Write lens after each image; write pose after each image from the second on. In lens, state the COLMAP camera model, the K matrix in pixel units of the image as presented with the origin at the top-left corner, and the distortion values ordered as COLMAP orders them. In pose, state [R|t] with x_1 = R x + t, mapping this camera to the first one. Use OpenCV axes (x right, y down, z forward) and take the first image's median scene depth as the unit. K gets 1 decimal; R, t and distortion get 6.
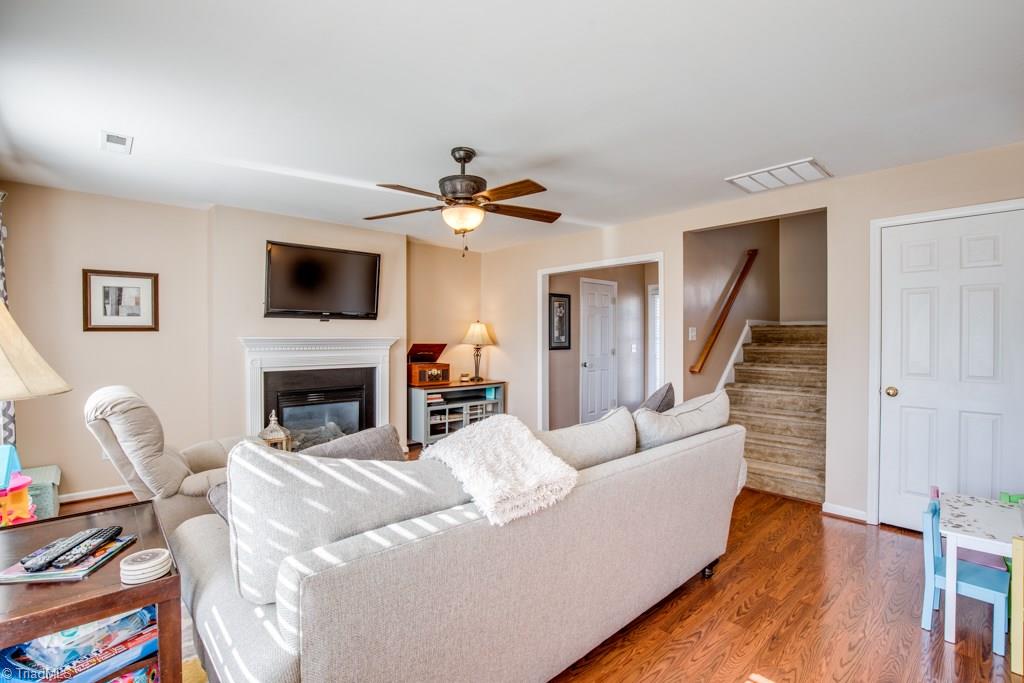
lens RADIAL K [[468.1, 0, 510.4], [0, 468.1, 339.0], [0, 0, 1]] dist [-0.032955, 0.003678]
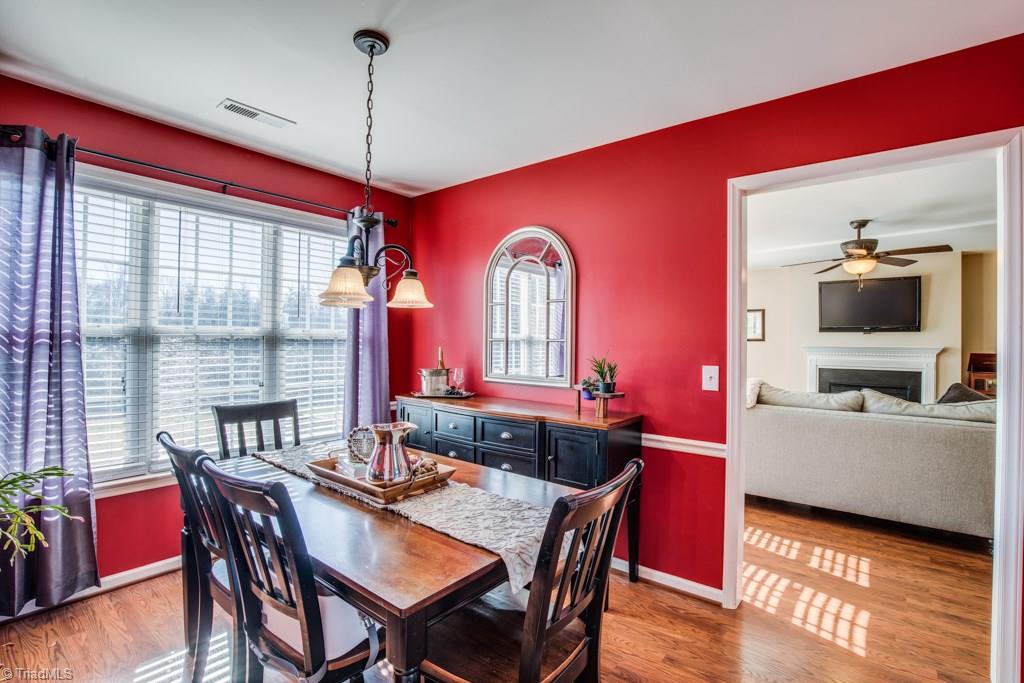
lens RADIAL K [[468.1, 0, 517.4], [0, 468.1, 338.8], [0, 0, 1]] dist [-0.032955, 0.003678]
pose [[0.155749, -0.003872, -0.987789, 0.744846], [-0.013951, 0.999884, -0.006119, -0.001124], [0.987698, 0.014734, 0.155677, -0.191852]]
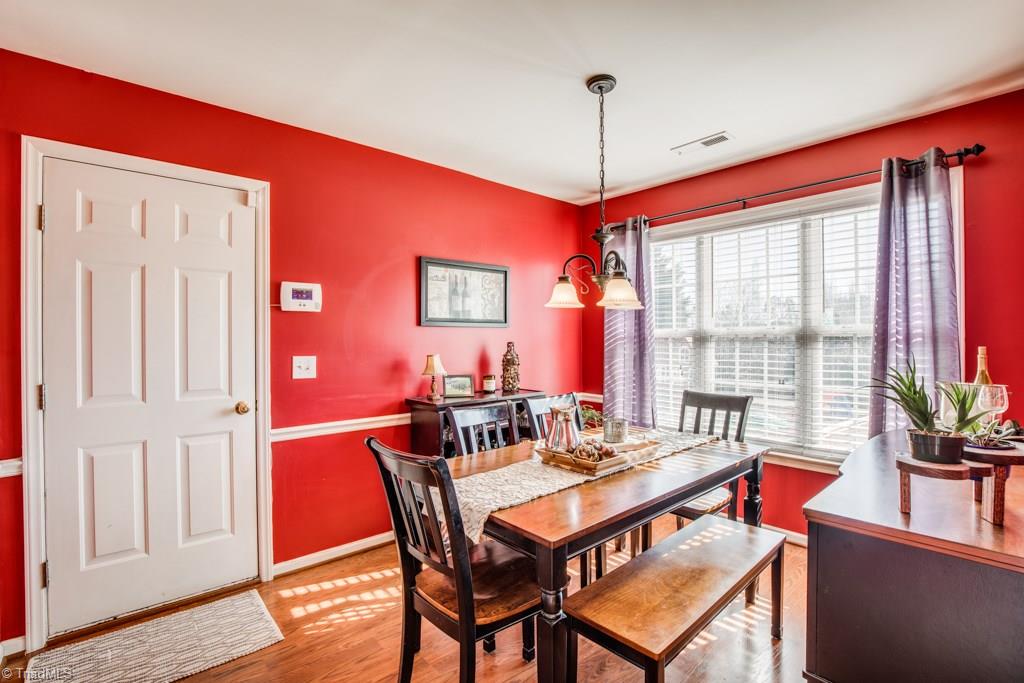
lens RADIAL K [[468.1, 0, 520.1], [0, 468.1, 341.7], [0, 0, 1]] dist [-0.032955, 0.003678]
pose [[-0.999967, 0.006779, 0.004468, -0.702100], [0.006806, 0.999959, 0.006042, 0.003200], [-0.004427, 0.006073, -0.999972, 1.586141]]
